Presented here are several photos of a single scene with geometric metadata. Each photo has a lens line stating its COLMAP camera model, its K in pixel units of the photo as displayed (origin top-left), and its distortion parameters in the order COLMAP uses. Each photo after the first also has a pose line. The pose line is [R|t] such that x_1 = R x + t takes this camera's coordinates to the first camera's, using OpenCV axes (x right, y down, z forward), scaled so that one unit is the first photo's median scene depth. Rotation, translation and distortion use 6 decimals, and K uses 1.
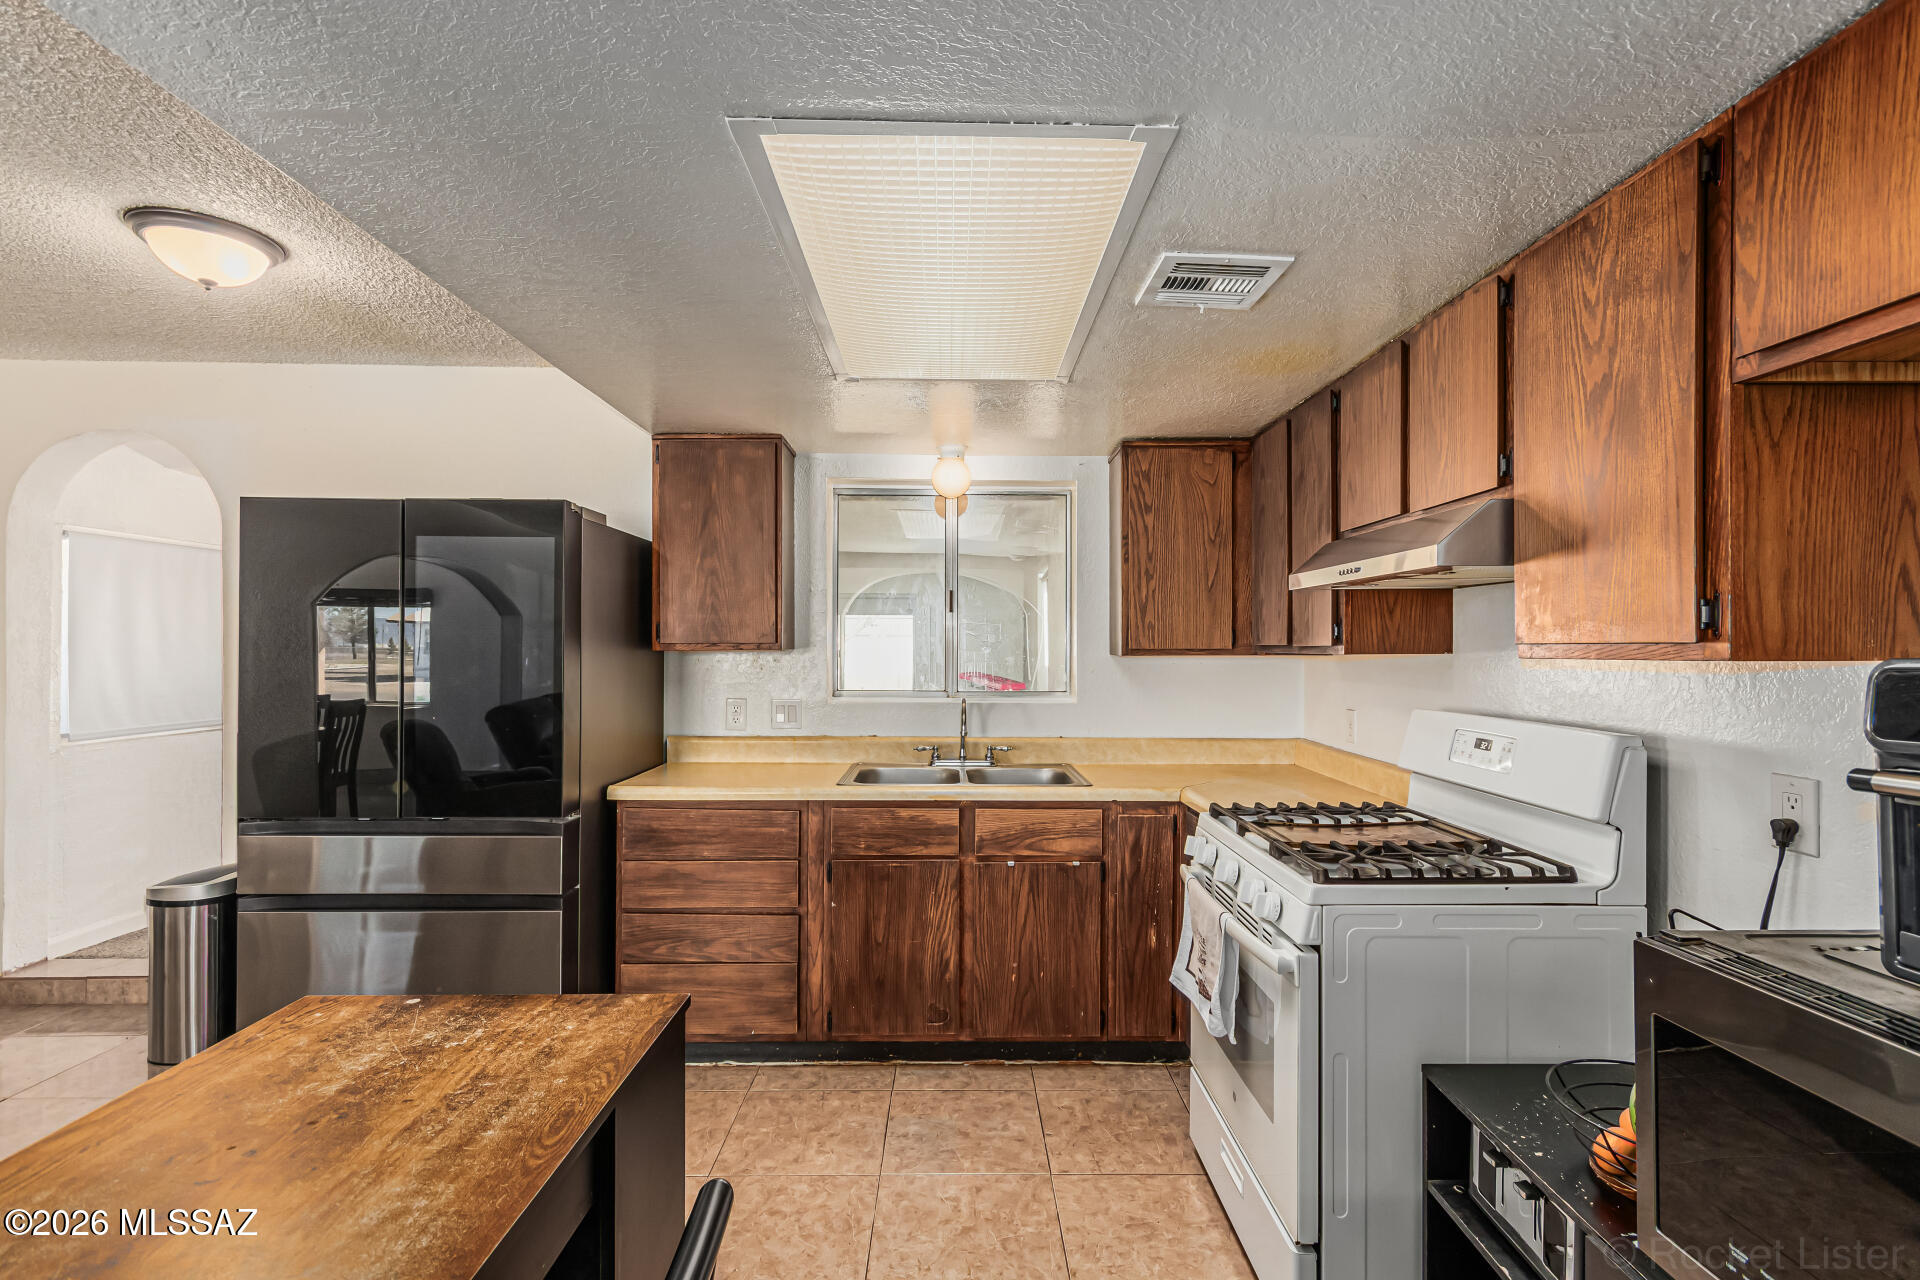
lens RADIAL K [[878.4, 0, 960.5], [0, 878.4, 642.5], [0, 0, 1]] dist [0.001102, -0.000122]
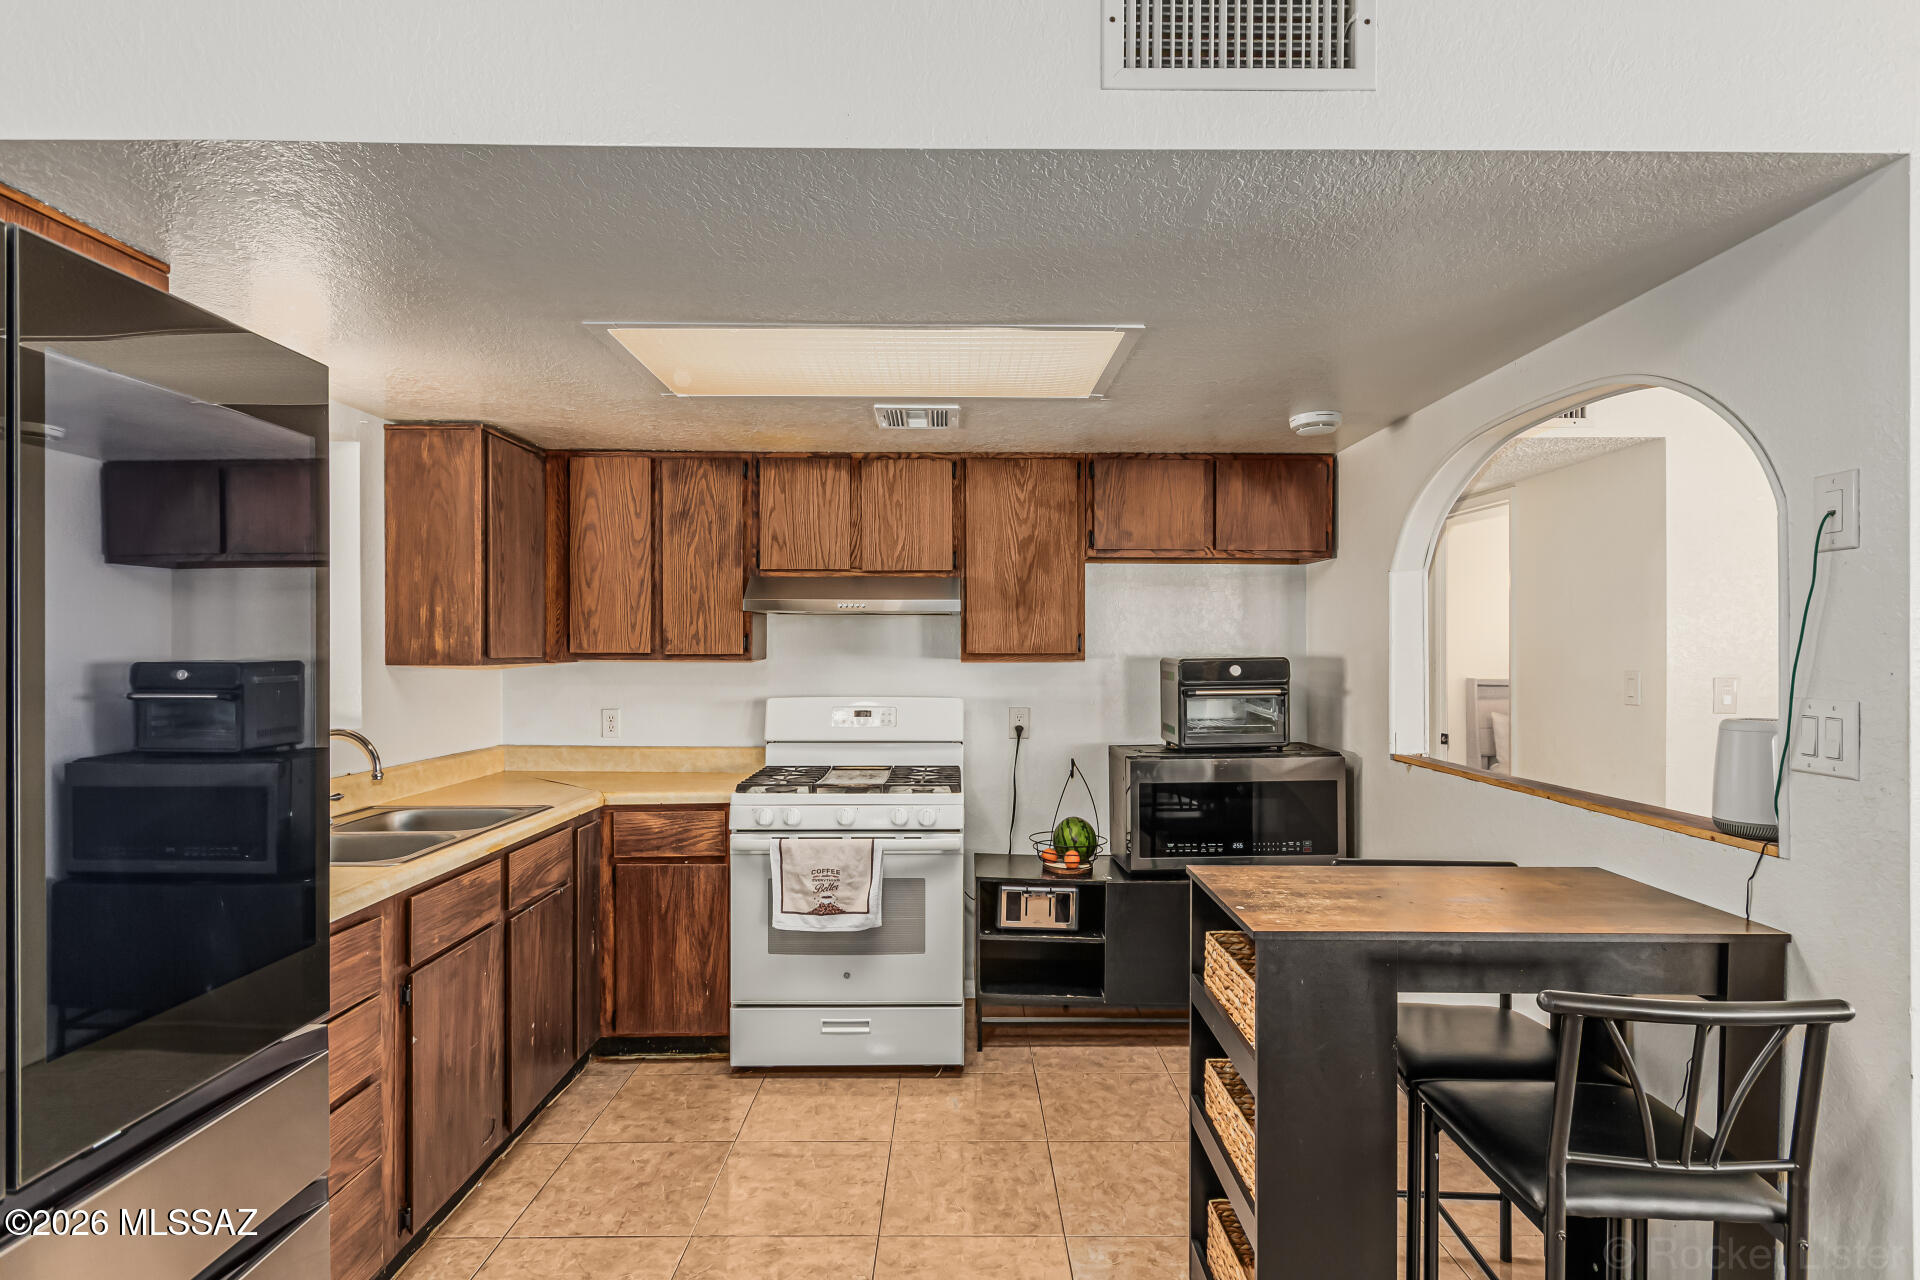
lens RADIAL K [[970.9, 0, 959.4], [0, 970.9, 650.0], [0, 0, 1]] dist [0.004203, 0.000075]
pose [[0.012846, -0.000603, 0.999917, -1.768638], [-0.008607, 0.999963, 0.000714, -0.009875], [-0.999880, -0.008616, 0.012841, 1.148372]]
